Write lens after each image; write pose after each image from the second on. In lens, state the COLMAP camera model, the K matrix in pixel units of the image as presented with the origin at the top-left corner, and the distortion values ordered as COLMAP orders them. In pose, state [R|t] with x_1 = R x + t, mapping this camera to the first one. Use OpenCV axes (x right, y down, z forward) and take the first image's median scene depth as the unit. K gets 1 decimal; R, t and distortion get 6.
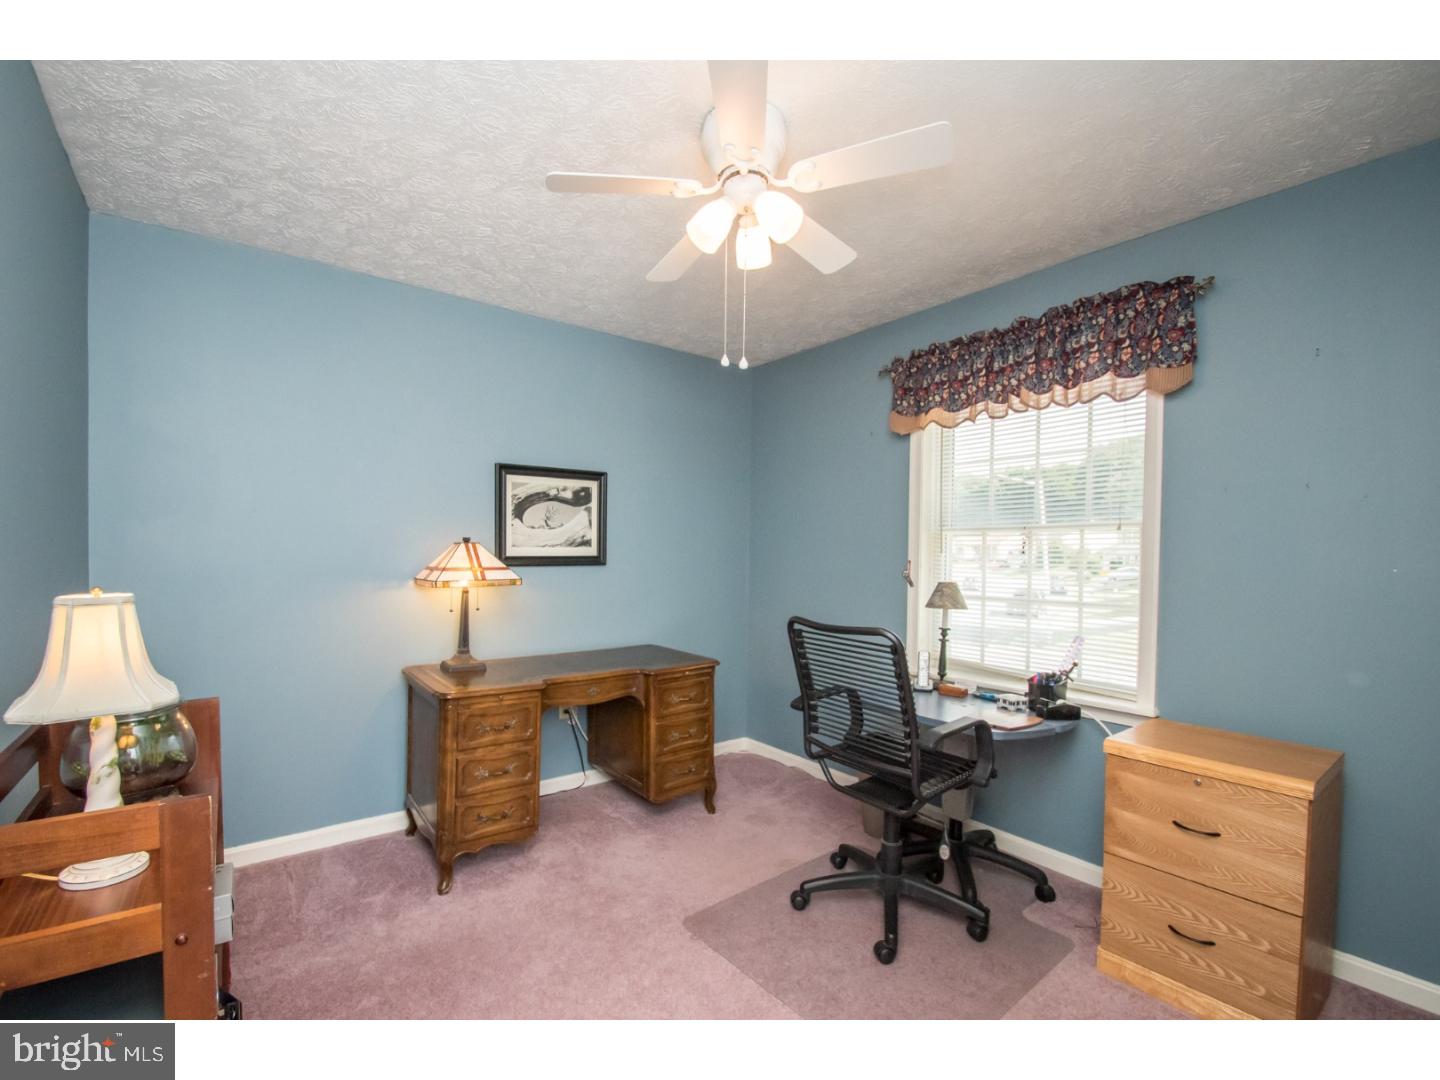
lens RADIAL K [[632.5, 0, 700.0], [0, 632.5, 569.5], [0, 0, 1]] dist [0.010325, -0.015616]
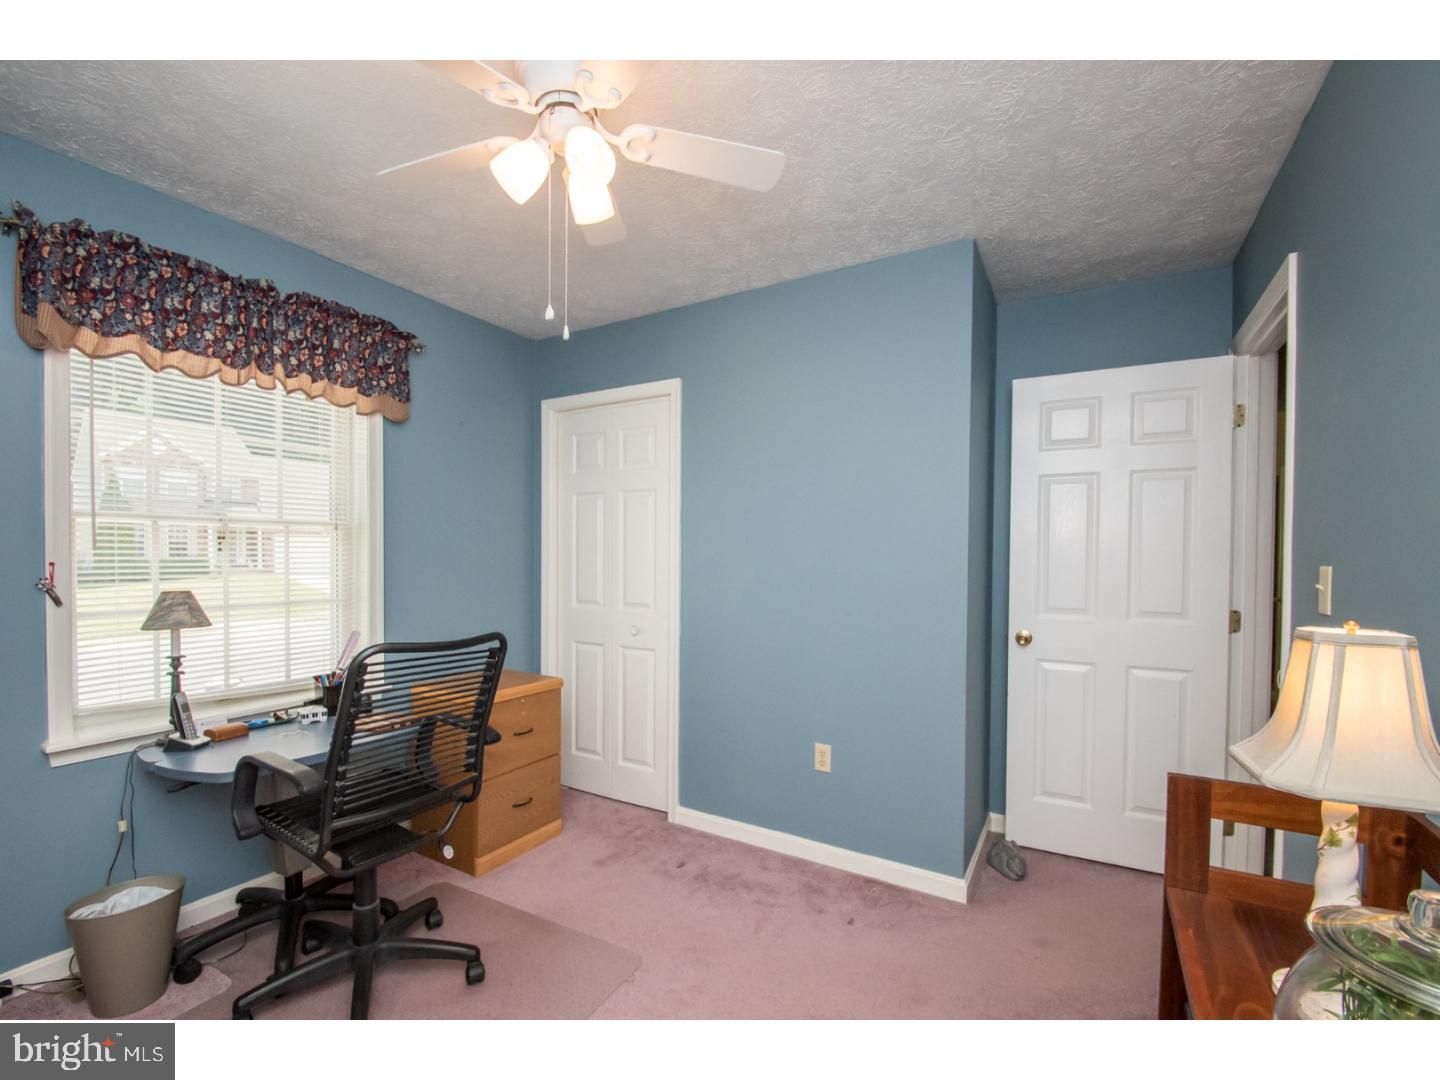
lens RADIAL K [[632.5, 0, 700.0], [0, 632.5, 569.5], [0, 0, 1]] dist [0.010325, -0.015616]
pose [[-0.372395, -0.035380, 0.927400, -0.548386], [0.008031, 0.999113, 0.041340, -0.033068], [-0.928040, 0.022843, -0.371780, 0.800896]]
